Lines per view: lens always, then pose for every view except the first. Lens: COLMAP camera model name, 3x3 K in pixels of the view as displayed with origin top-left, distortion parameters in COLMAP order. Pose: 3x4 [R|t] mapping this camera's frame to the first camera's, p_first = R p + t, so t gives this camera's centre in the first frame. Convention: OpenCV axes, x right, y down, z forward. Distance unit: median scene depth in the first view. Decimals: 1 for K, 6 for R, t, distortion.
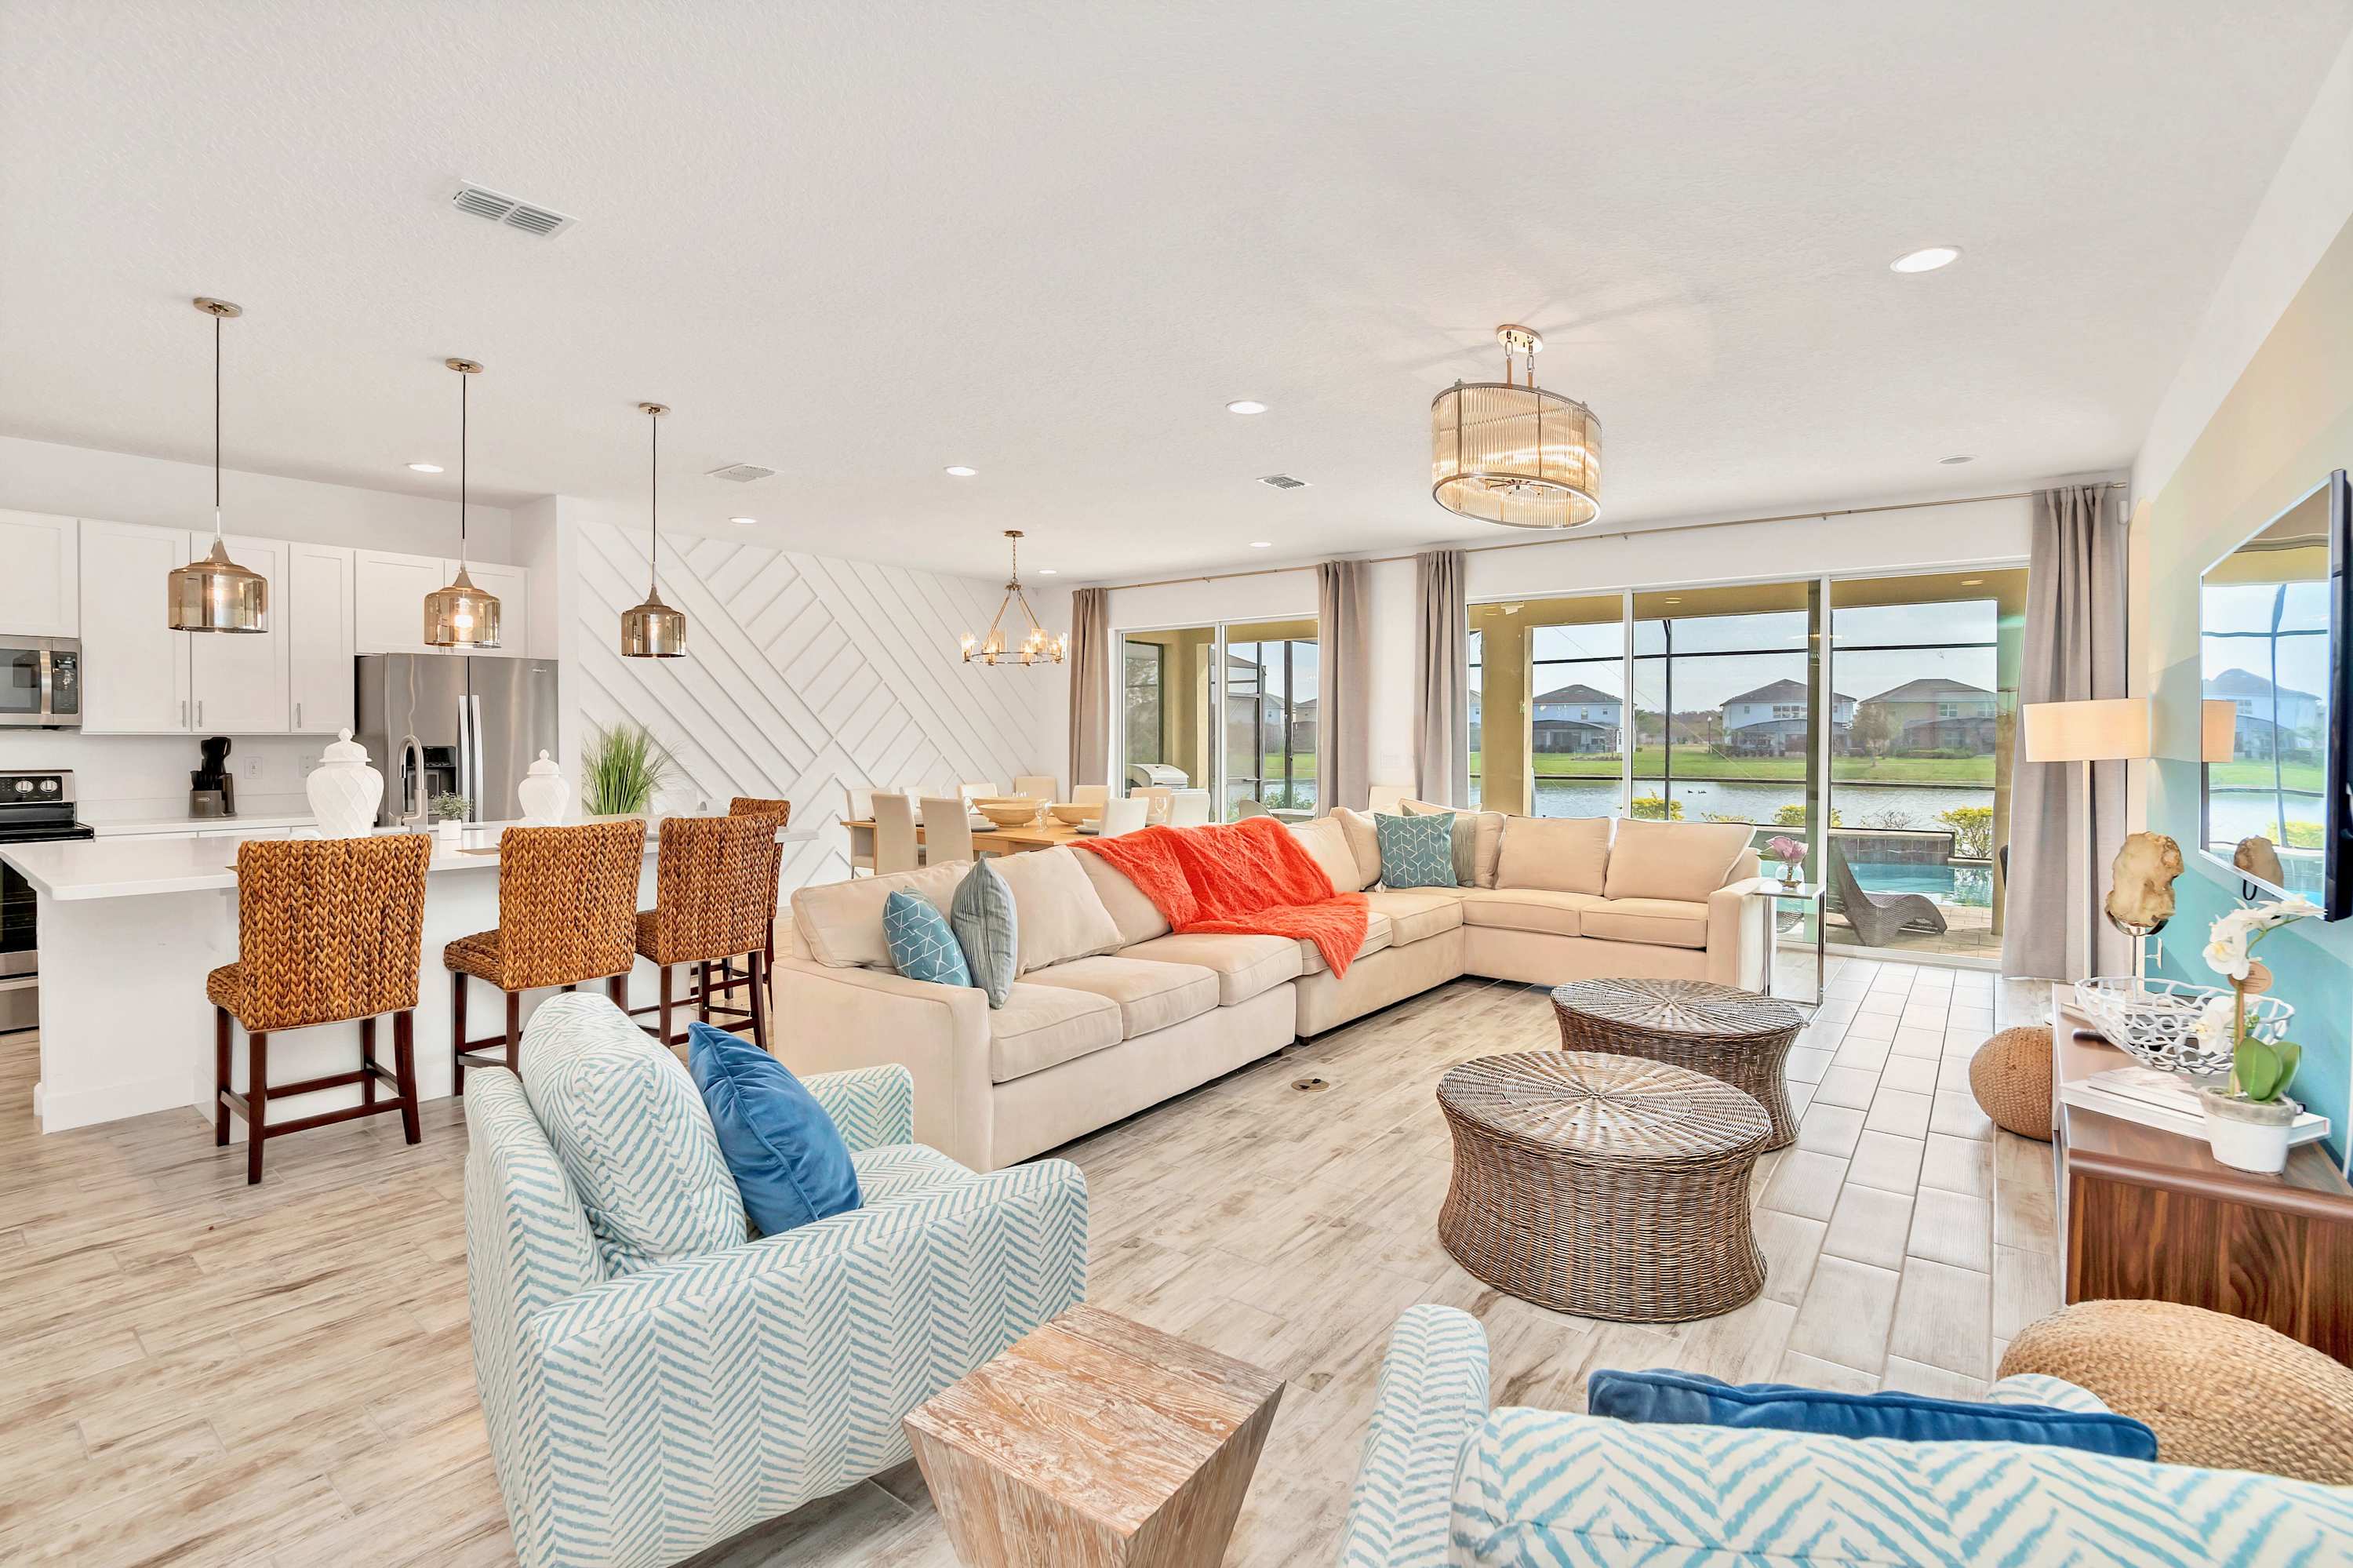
lens RADIAL K [[1084.5, 0, 1178.4], [0, 1084.5, 738.0], [0, 0, 1]] dist [-0.024352, 0.001775]
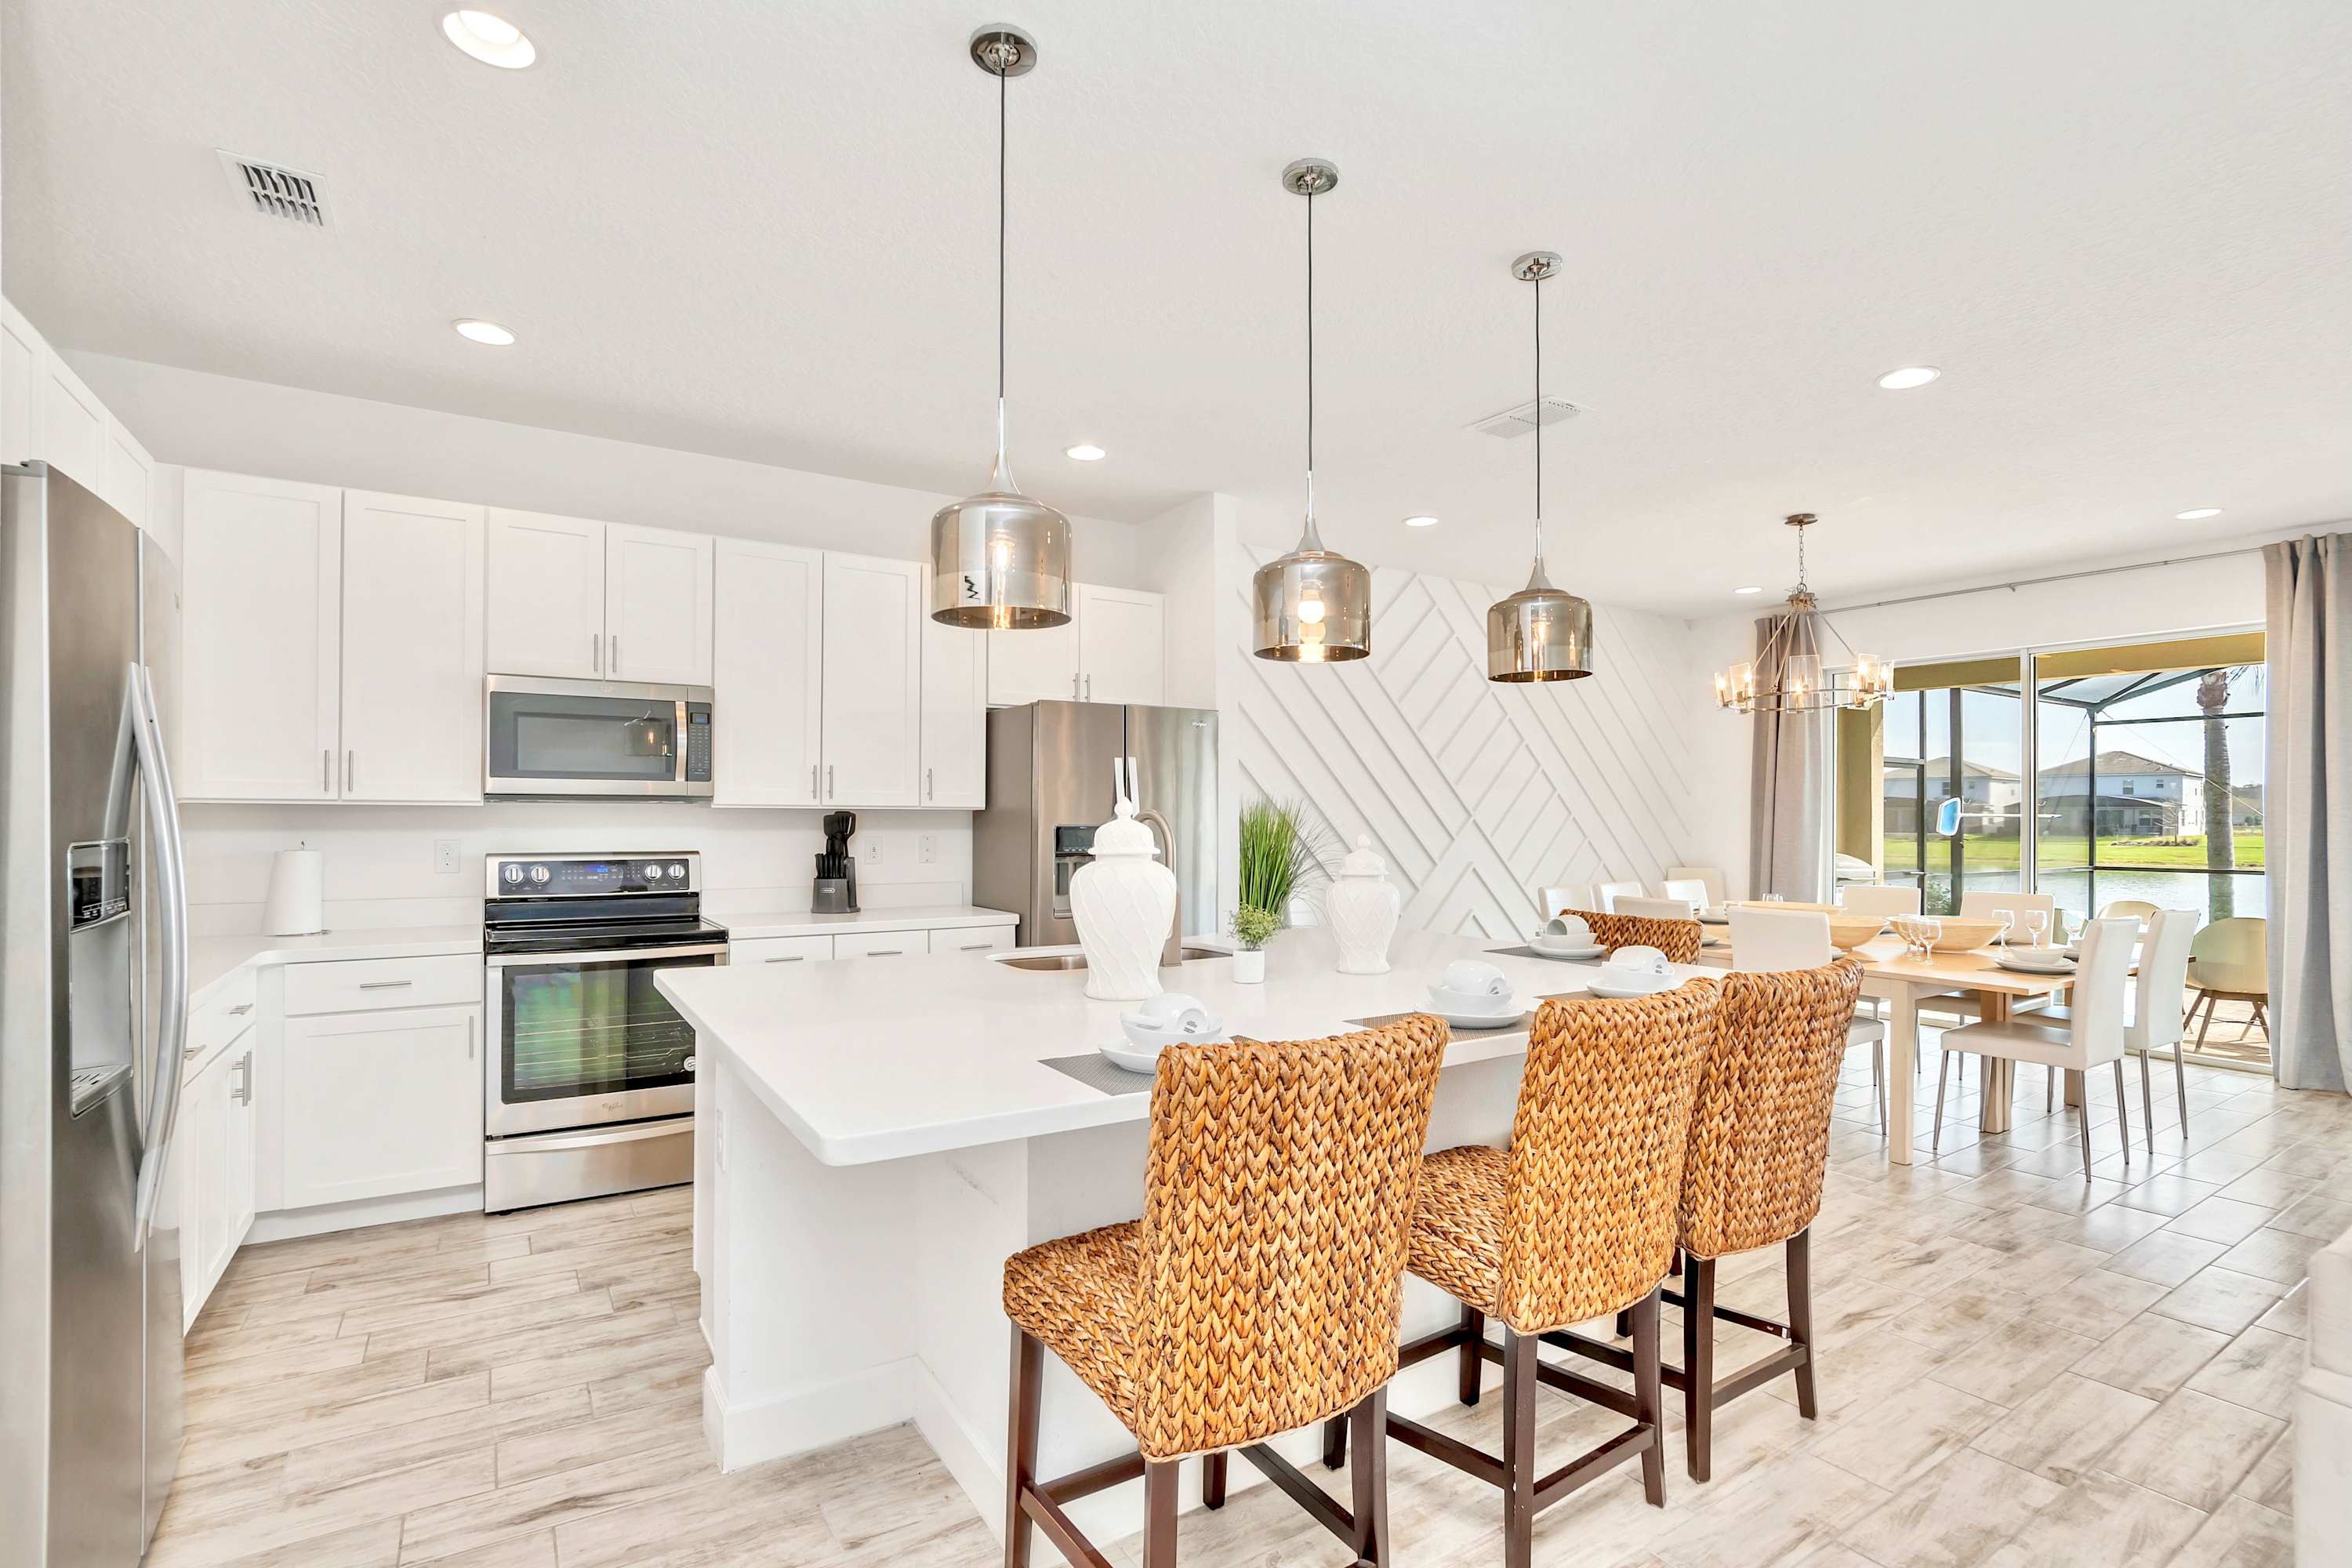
lens RADIAL K [[1084.0, 0, 1184.0], [0, 1084.0, 779.3], [0, 0, 1]] dist [-0.024352, 0.001775]
pose [[0.946921, -0.006401, -0.321404, -0.398176], [-0.004267, 0.999463, -0.032477, 0.000247], [0.321439, 0.032124, 0.946385, 0.312930]]
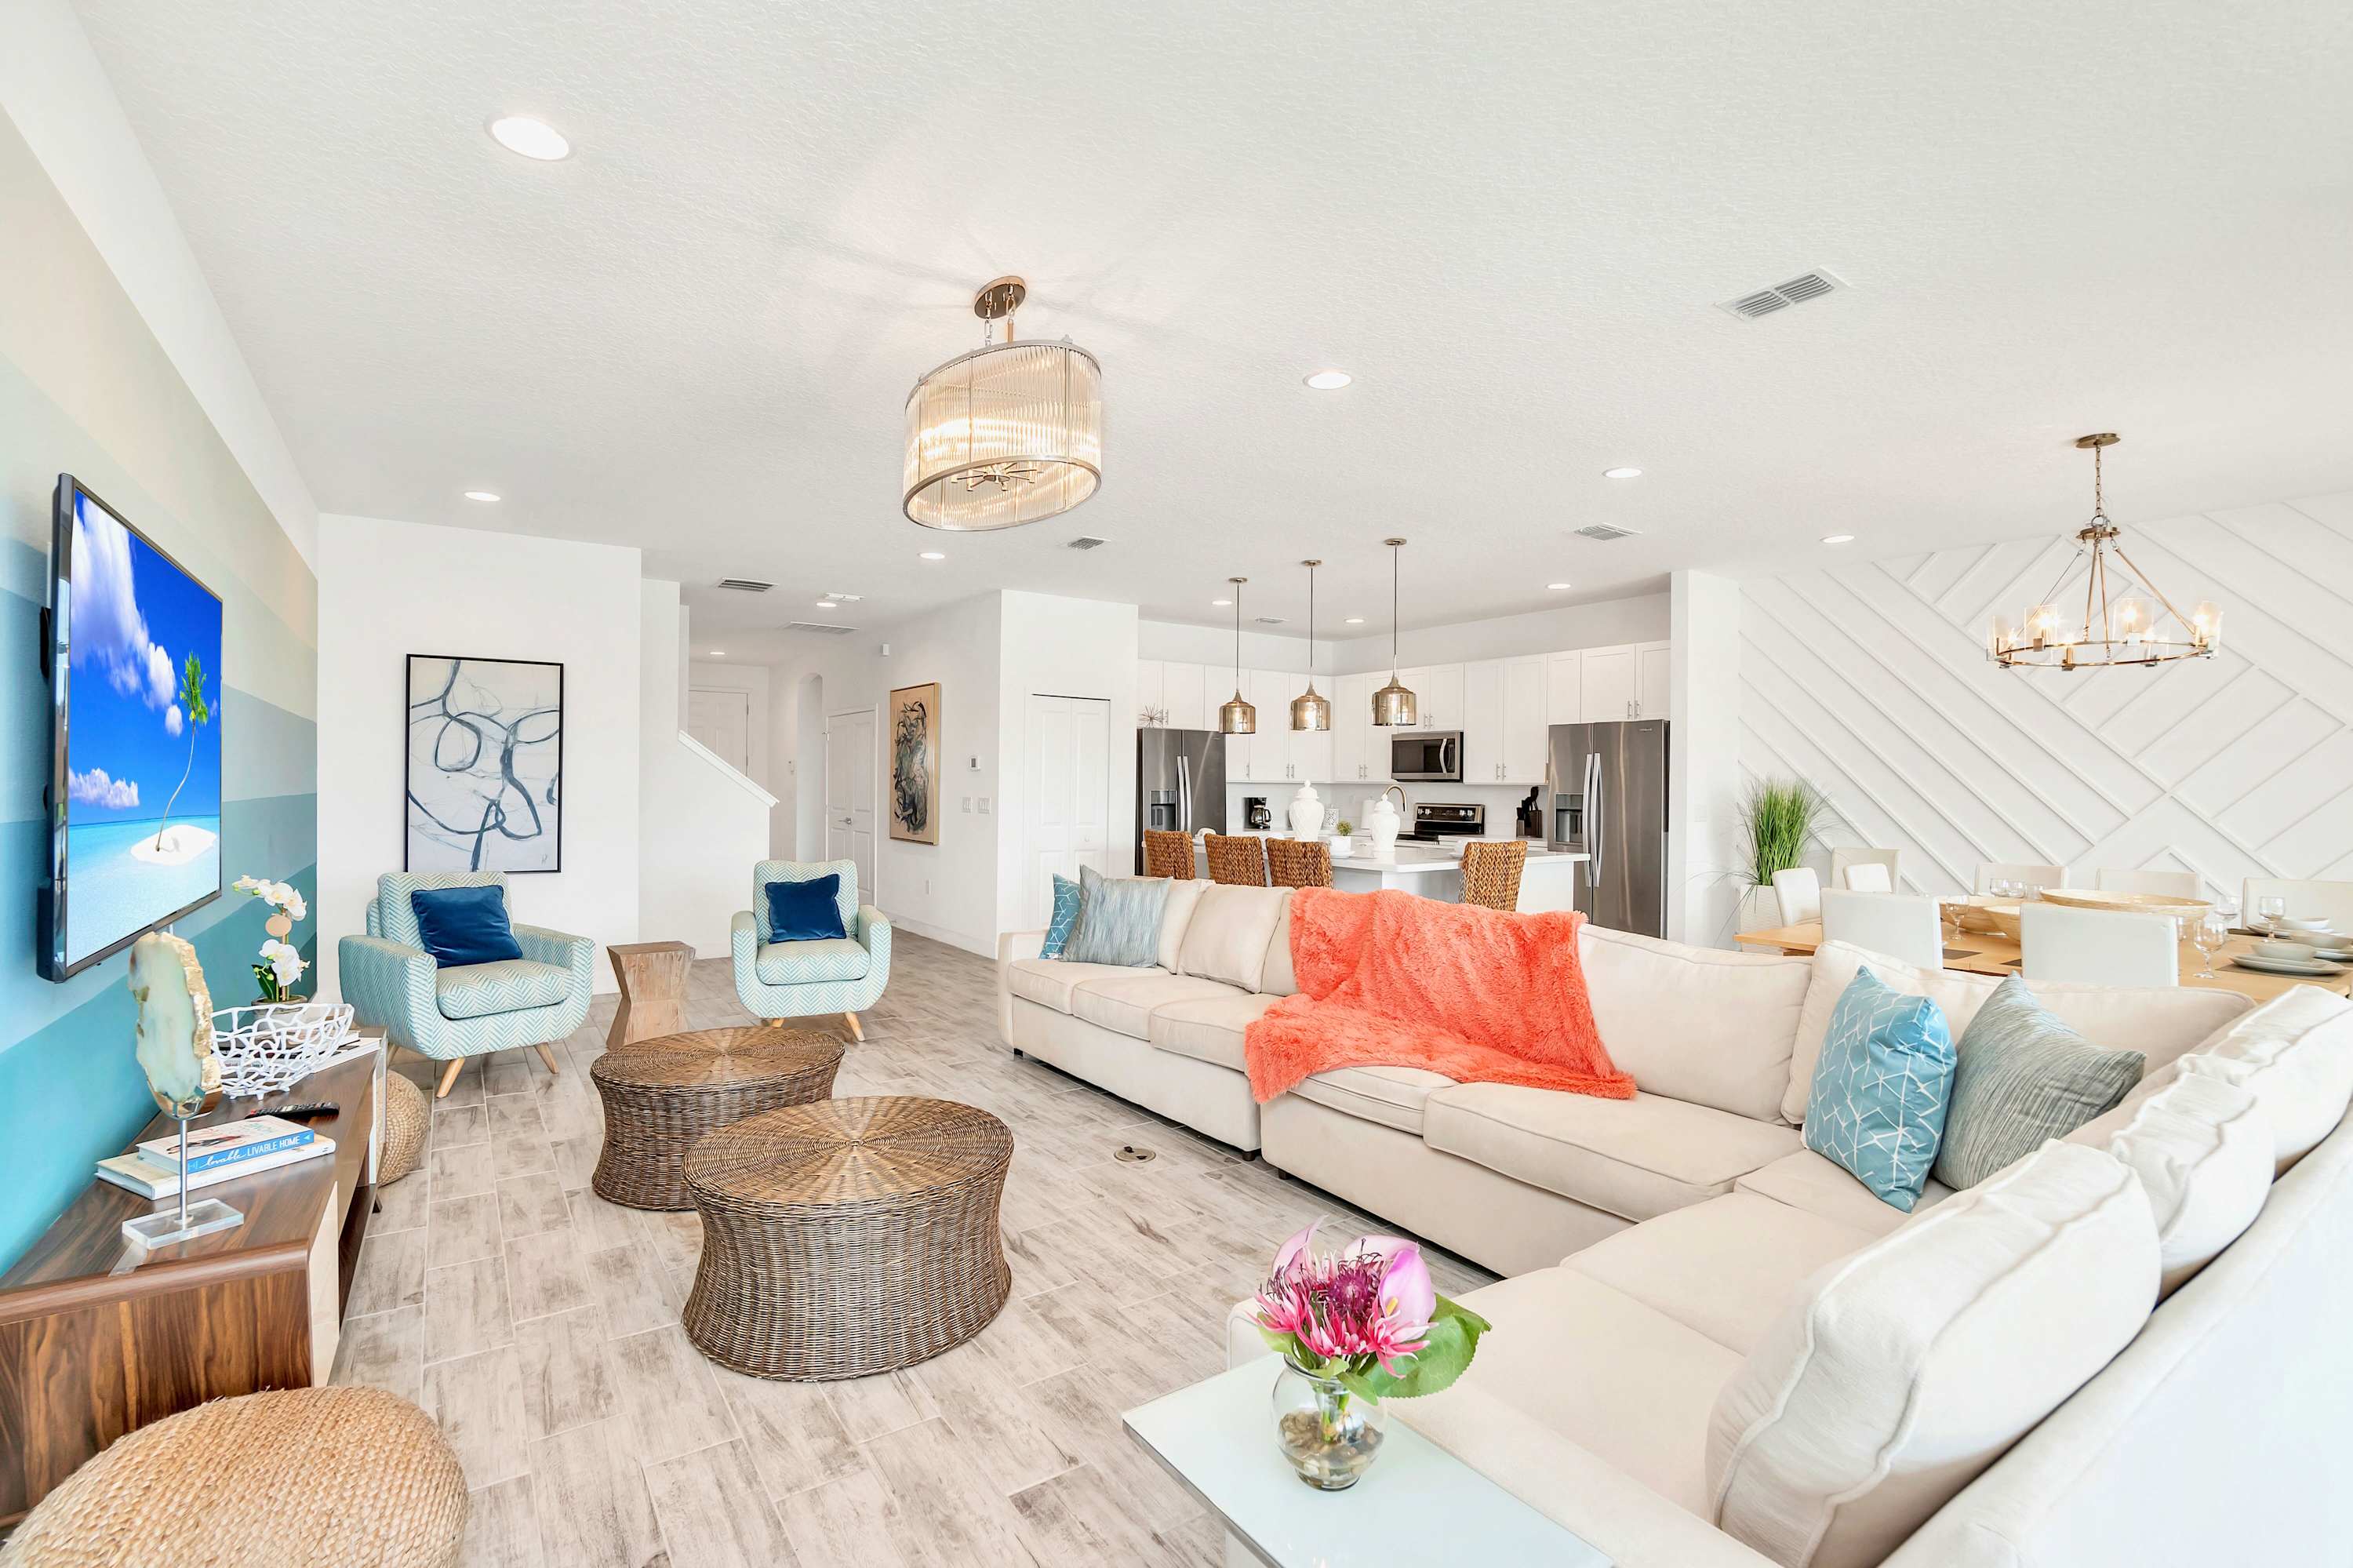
lens RADIAL K [[1084.5, 0, 1167.7], [0, 1084.5, 779.6], [0, 0, 1]] dist [-0.024352, 0.001775]
pose [[-0.313199, -0.001461, -0.949686, 0.866279], [-0.008226, 0.999965, 0.001175, -0.007594], [0.949652, 0.008180, -0.313200, 1.129750]]
